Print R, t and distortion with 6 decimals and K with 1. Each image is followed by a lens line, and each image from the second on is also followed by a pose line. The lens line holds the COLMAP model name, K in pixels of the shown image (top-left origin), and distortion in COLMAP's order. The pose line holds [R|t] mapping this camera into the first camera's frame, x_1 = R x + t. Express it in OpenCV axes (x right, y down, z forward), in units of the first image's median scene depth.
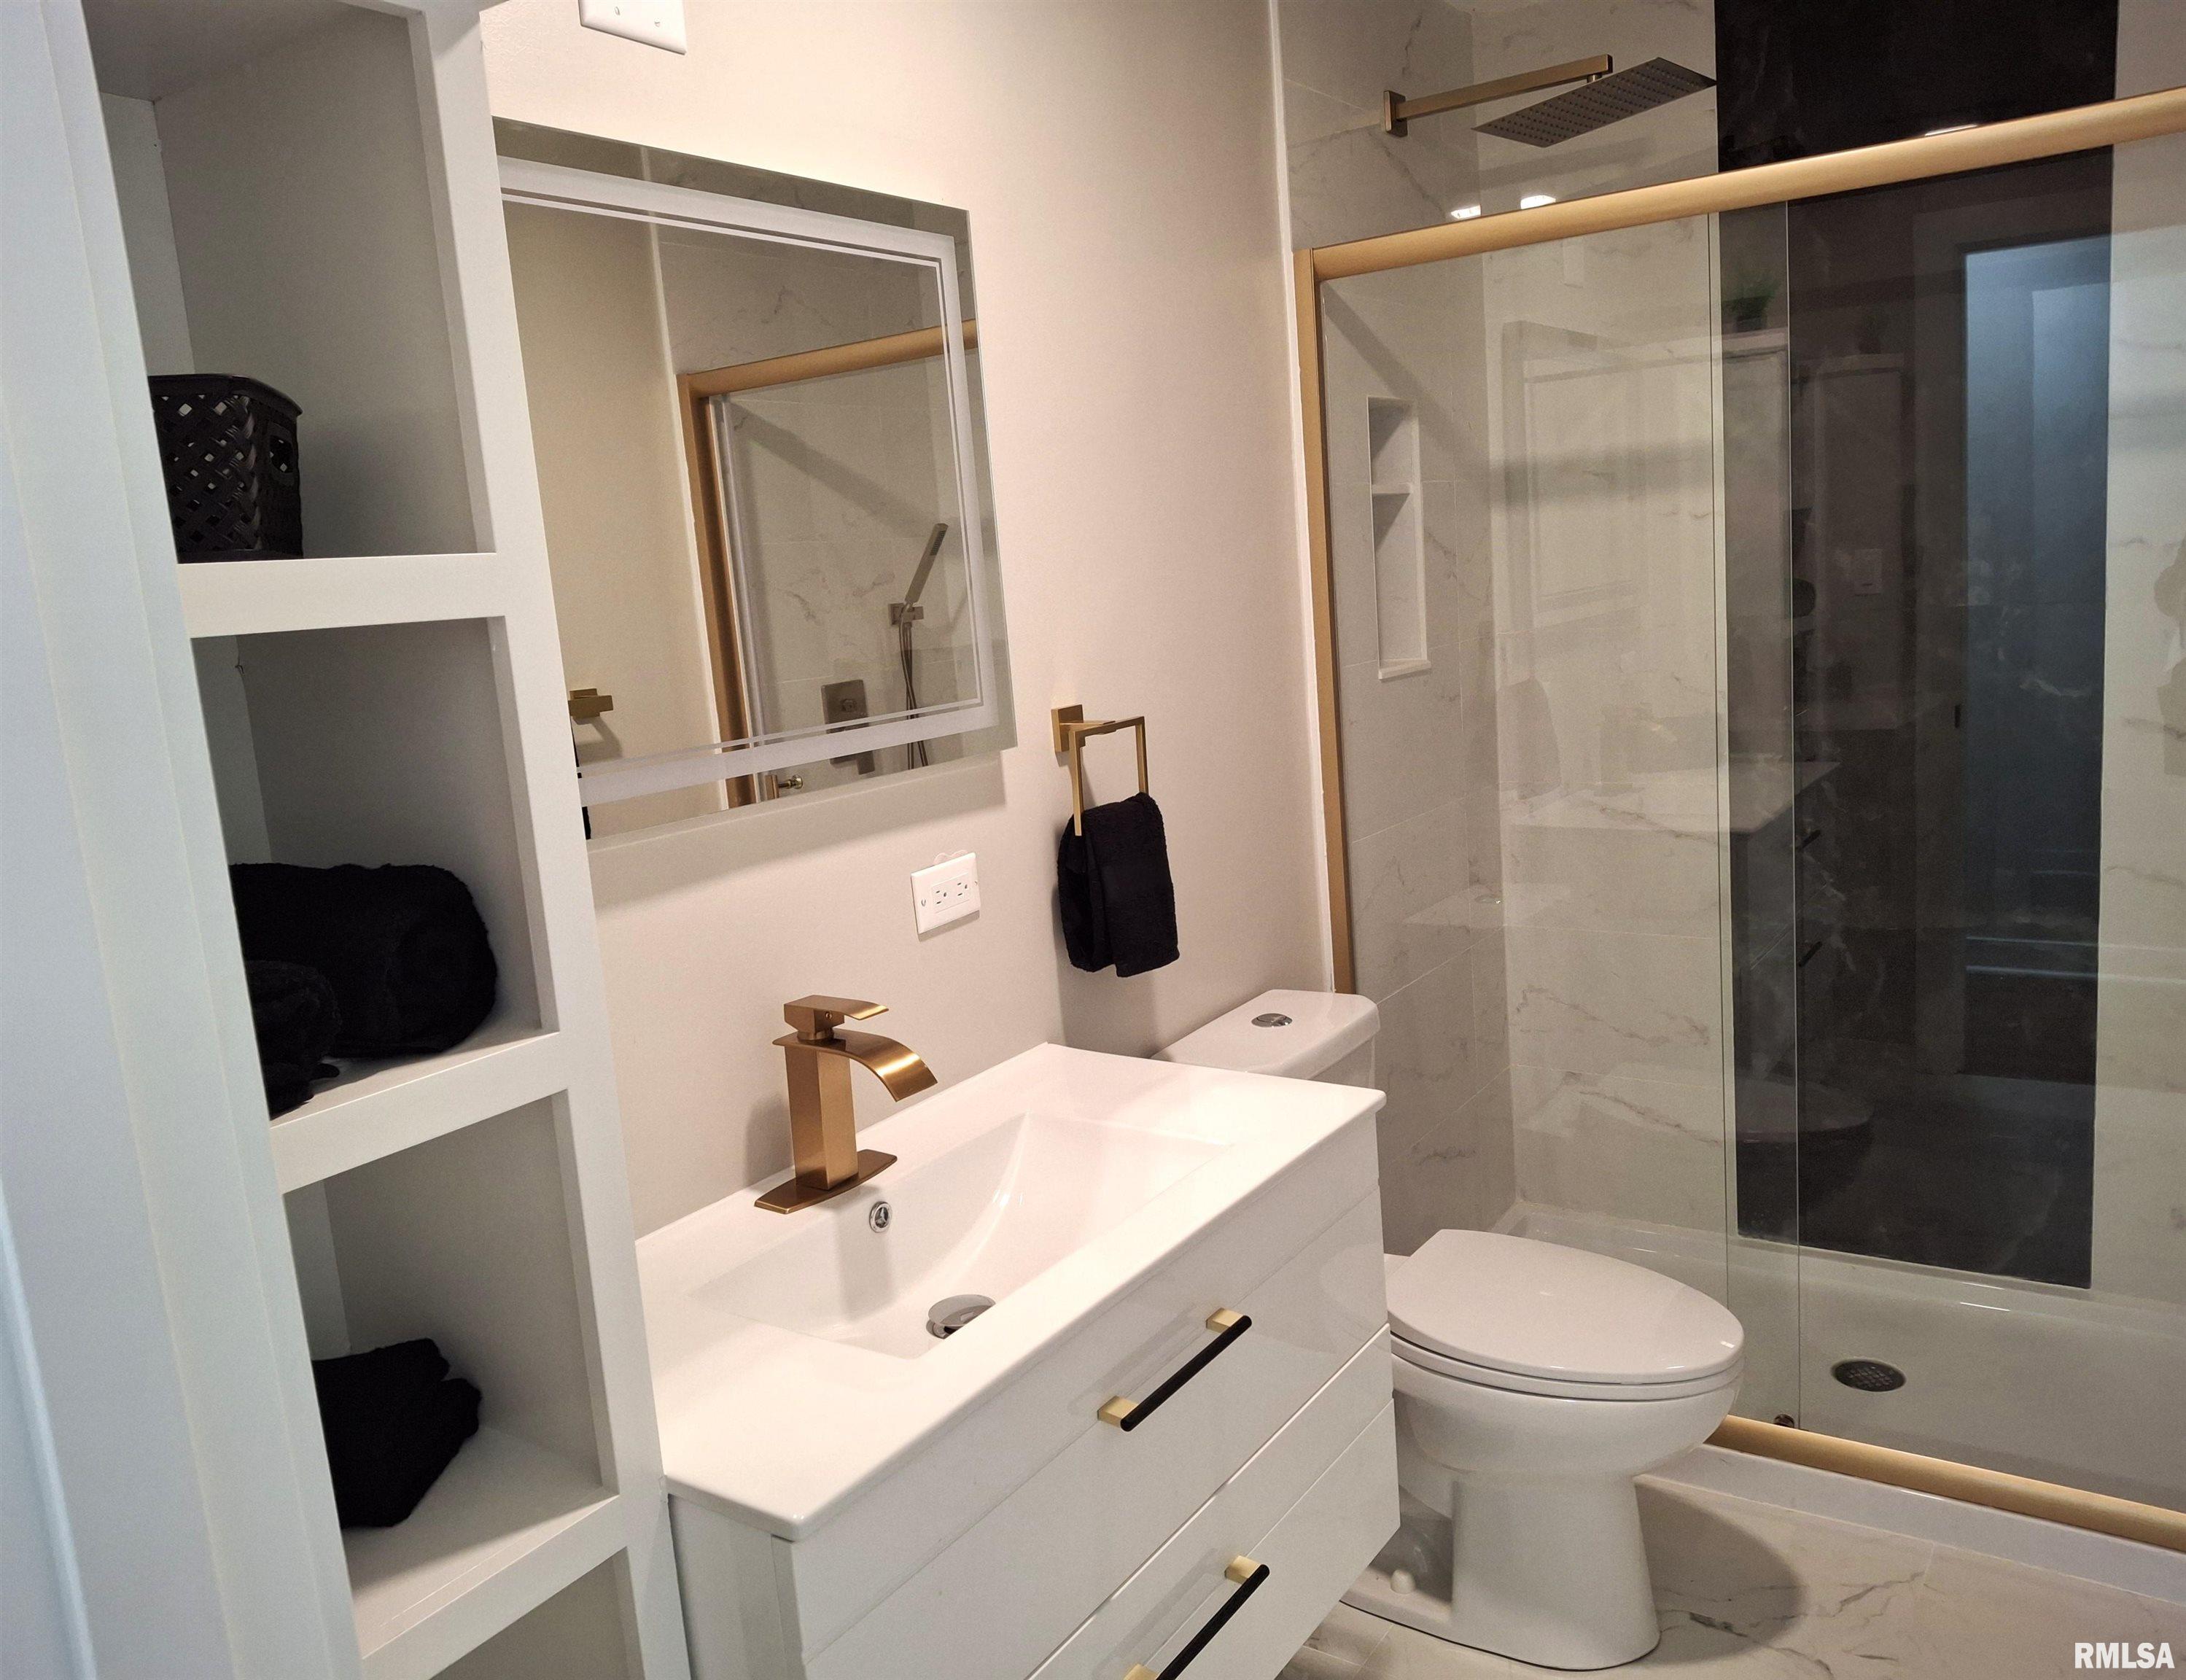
lens RADIAL K [[1697.4, 0, 1093.0], [0, 1697.4, 840.0], [0, 0, 1]] dist [0.103501, -0.203160]
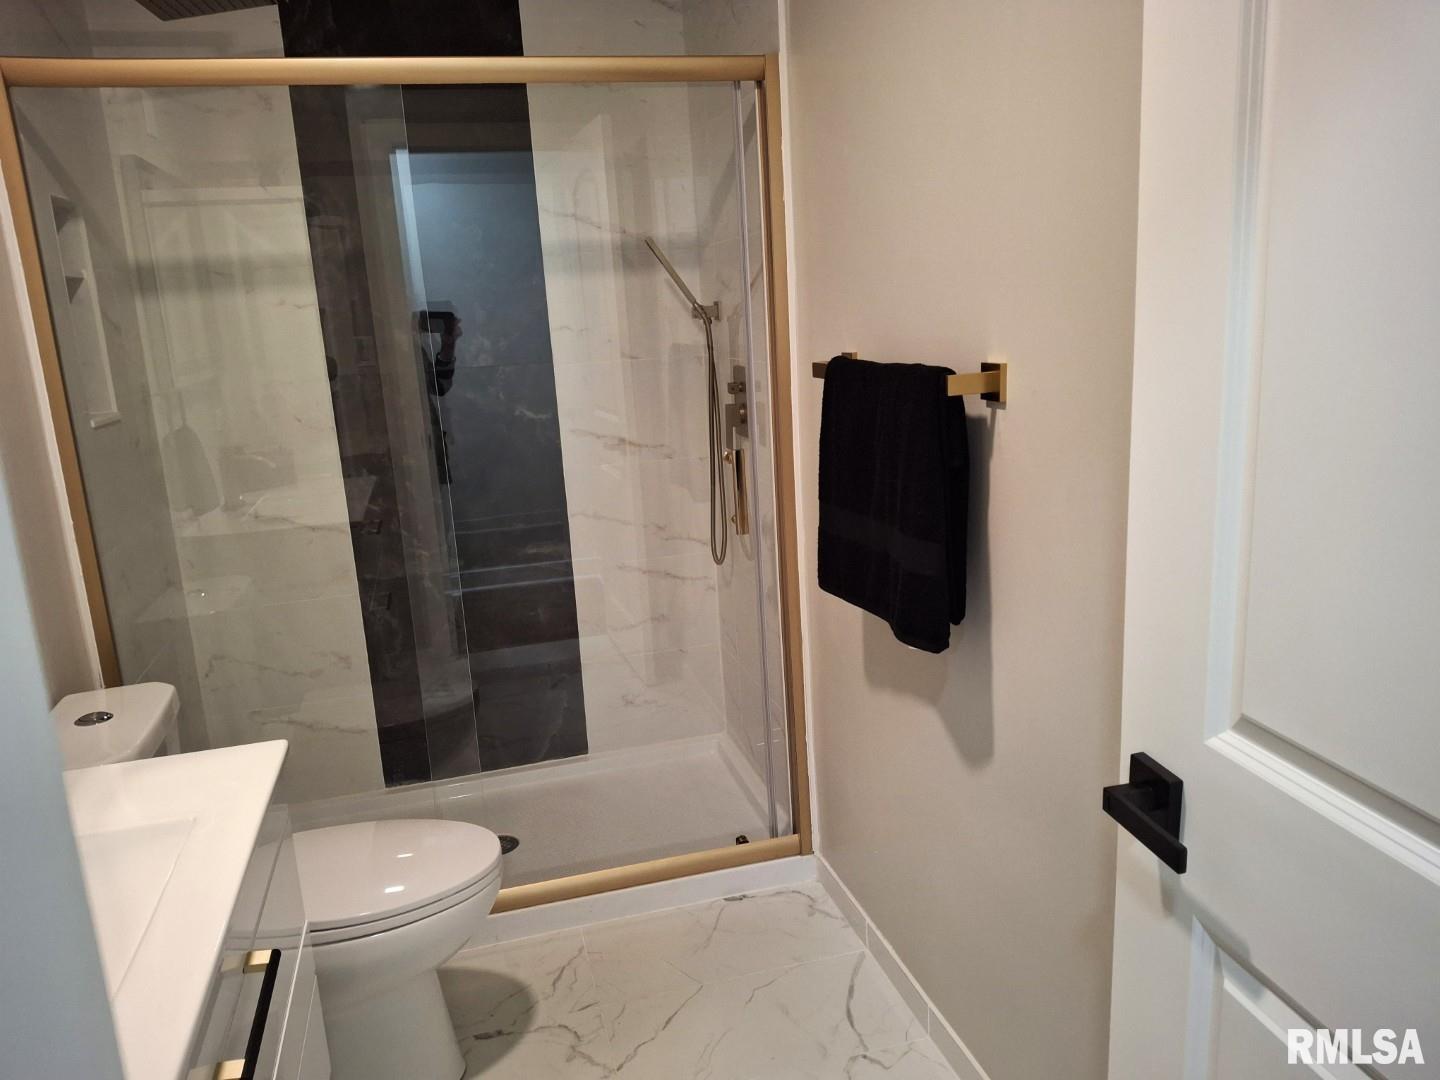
lens RADIAL K [[1078.5, 0, 708.0], [0, 1078.5, 541.3], [0, 0, 1]] dist [0.105688, -0.188030]
pose [[0.641713, -0.127935, 0.756199, -0.154005], [0.131506, 0.989741, 0.055849, -0.000155], [-0.755586, 0.063605, 0.651954, 0.169189]]
